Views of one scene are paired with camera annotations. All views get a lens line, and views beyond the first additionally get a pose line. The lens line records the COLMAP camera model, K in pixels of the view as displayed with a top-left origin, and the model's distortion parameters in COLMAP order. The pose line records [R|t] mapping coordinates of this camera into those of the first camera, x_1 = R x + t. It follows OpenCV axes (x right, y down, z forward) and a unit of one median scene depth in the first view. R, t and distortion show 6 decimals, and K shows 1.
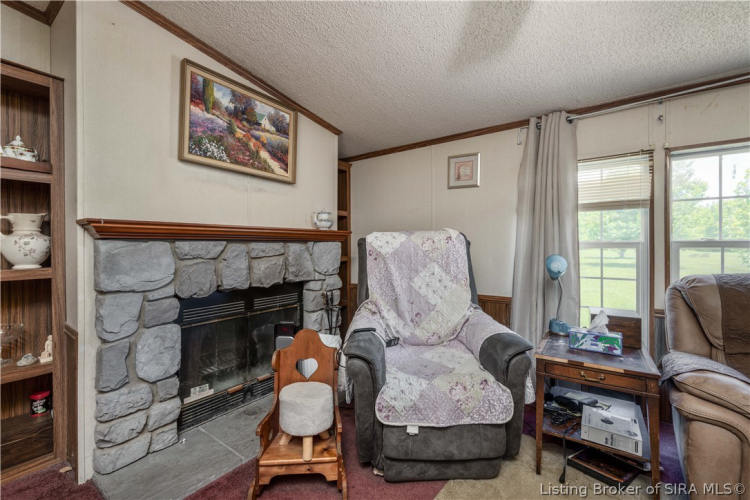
lens RADIAL K [[325.0, 0, 371.1], [0, 325.0, 246.7], [0, 0, 1]] dist [-0.010679, 0.001557]
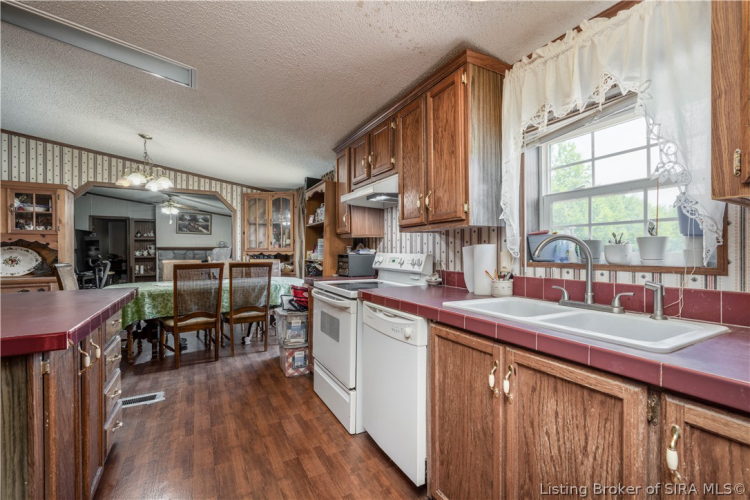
lens RADIAL K [[325.0, 0, 393.7], [0, 325.0, 252.9], [0, 0, 1]] dist [-0.010679, 0.001557]
pose [[0.926044, 0.000336, -0.377414, 3.709756], [-0.001825, 0.999992, -0.003590, 0.027015], [0.377410, 0.004013, 0.926038, -1.950490]]
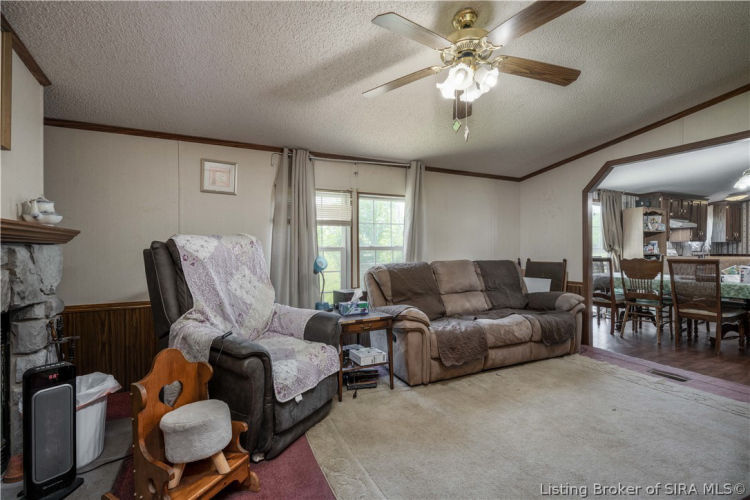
lens RADIAL K [[346.2, 0, 378.2], [0, 346.2, 249.6], [0, 0, 1]] dist [-0.005529, 0.000524]
pose [[0.444129, -0.002161, 0.895960, -0.639532], [0.011428, 0.999929, -0.003252, 0.005299], [-0.895890, 0.011683, 0.444122, 0.097370]]
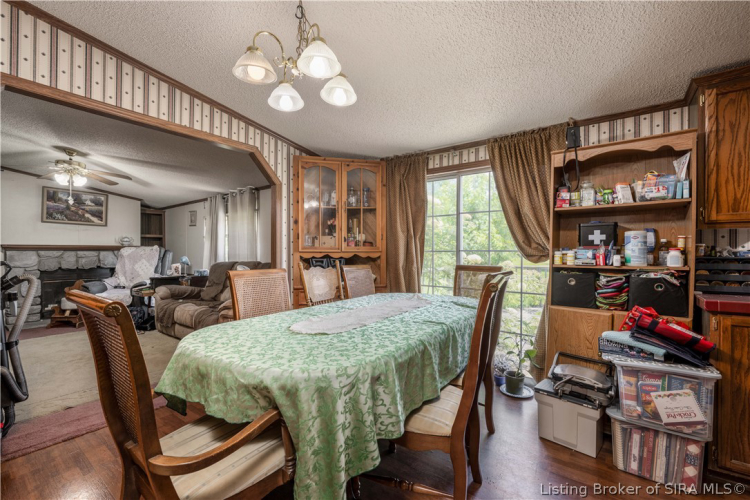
lens RADIAL K [[325.0, 0, 381.1], [0, 325.0, 254.4], [0, 0, 1]] dist [-0.010679, 0.001557]
pose [[0.999940, -0.002018, -0.010762, 2.153119], [0.001996, 0.999996, -0.002051, 0.023259], [0.010766, 0.002029, 0.999940, -1.592101]]
